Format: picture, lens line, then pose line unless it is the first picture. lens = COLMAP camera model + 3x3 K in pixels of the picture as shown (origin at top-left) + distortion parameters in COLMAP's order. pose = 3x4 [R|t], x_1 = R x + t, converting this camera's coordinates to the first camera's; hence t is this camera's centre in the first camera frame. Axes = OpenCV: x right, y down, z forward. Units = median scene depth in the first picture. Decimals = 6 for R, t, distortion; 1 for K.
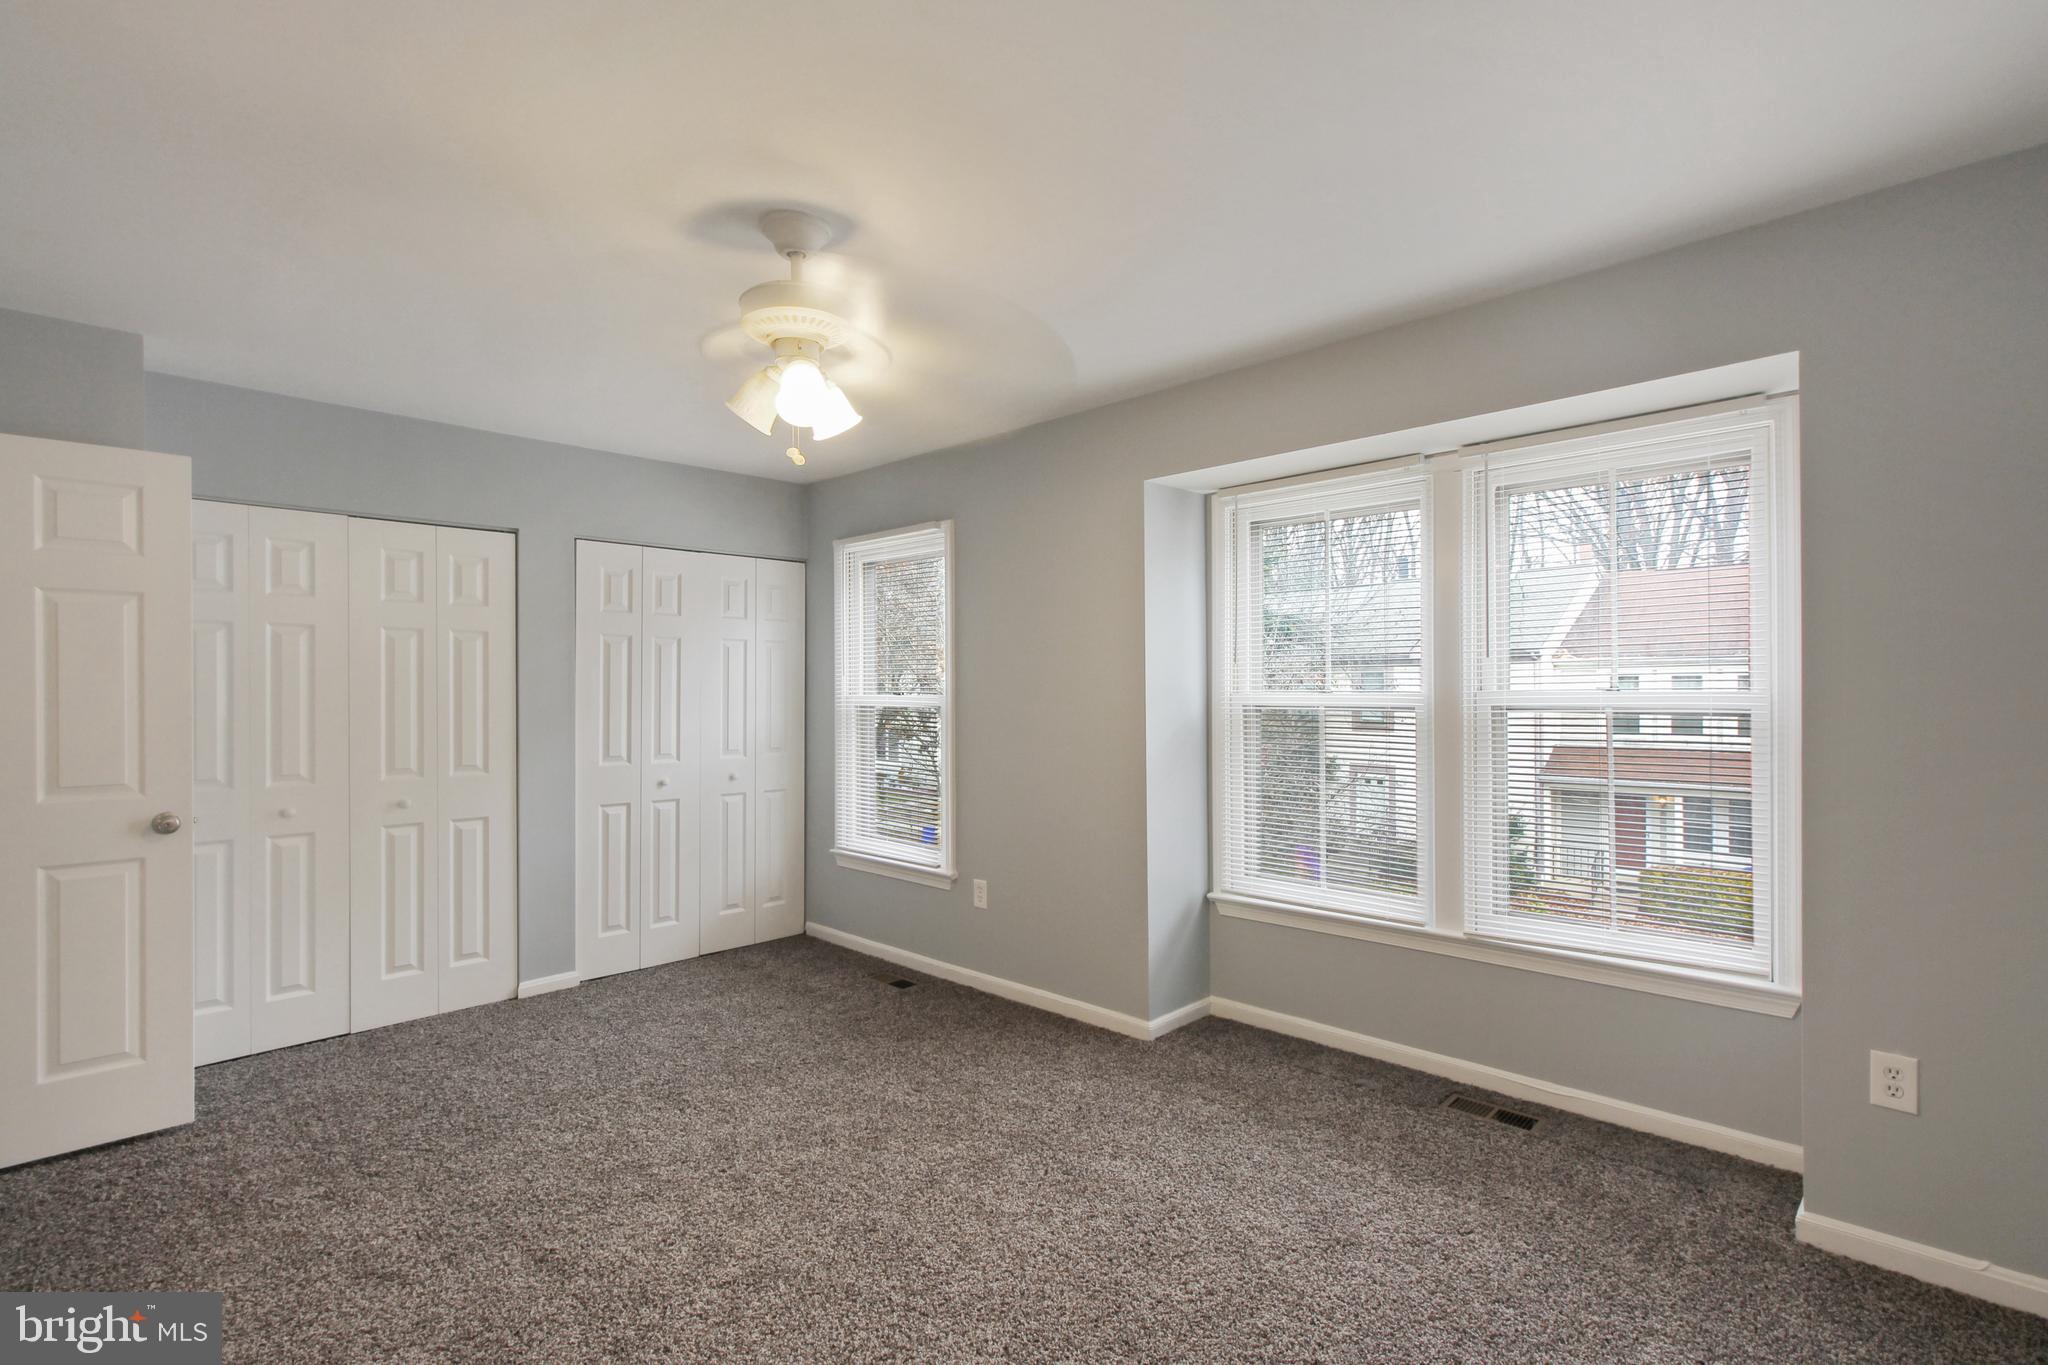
lens RADIAL K [[964.1, 0, 1026.1], [0, 964.1, 683.0], [0, 0, 1]] dist [-0.001695, -0.000425]
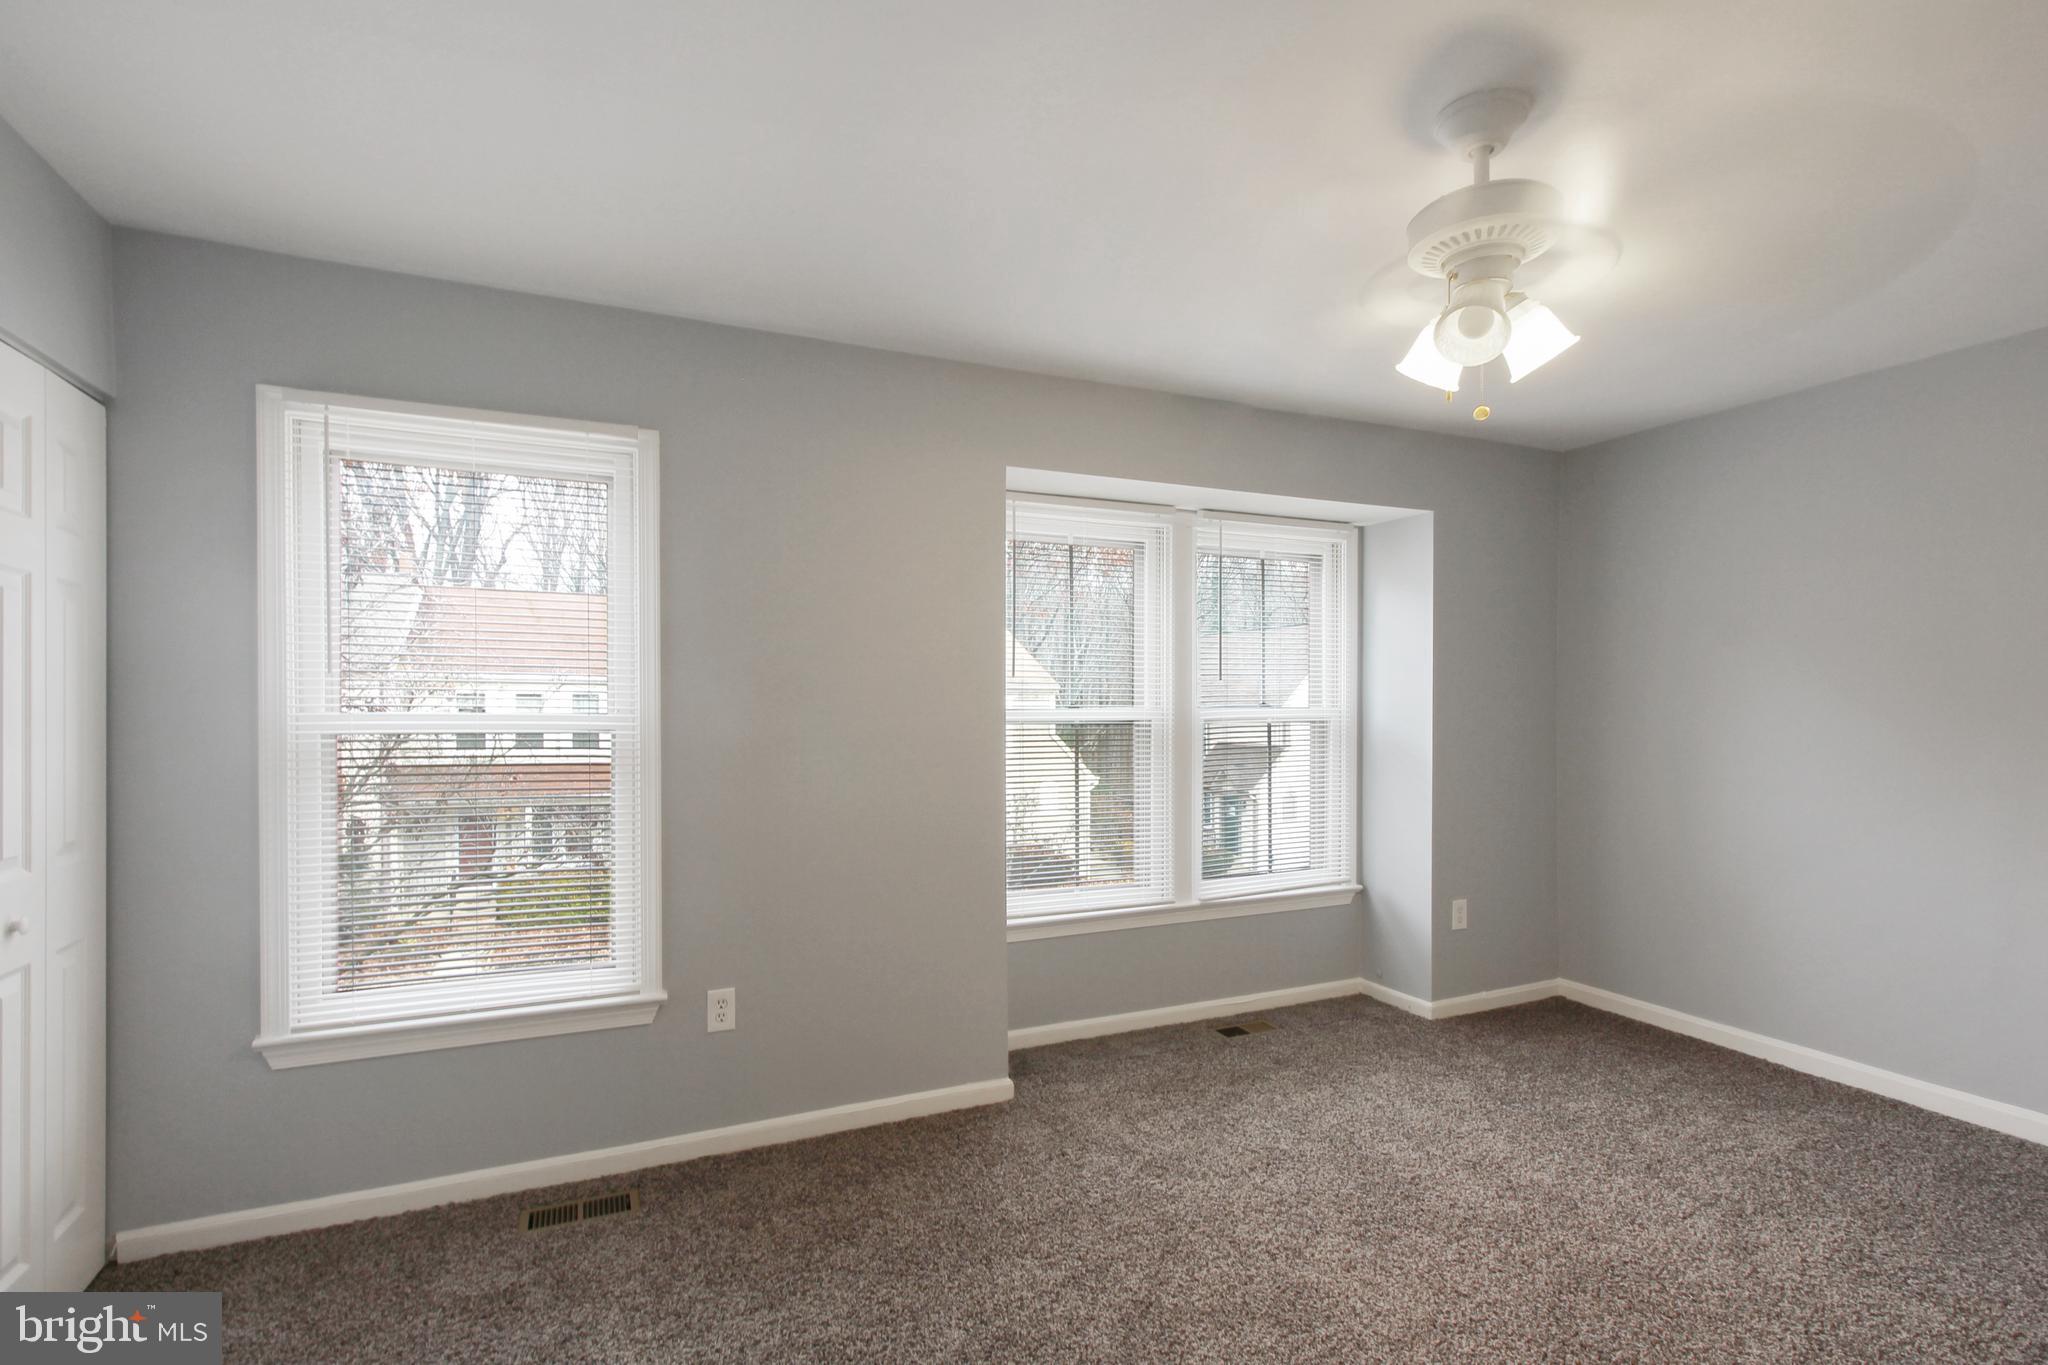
lens RADIAL K [[964.1, 0, 1030.0], [0, 964.1, 717.4], [0, 0, 1]] dist [-0.001695, -0.000425]
pose [[0.368000, -0.008903, 0.929783, -0.498828], [-0.007478, 0.999893, 0.012534, 0.005803], [-0.929796, -0.011565, 0.367894, 0.476402]]
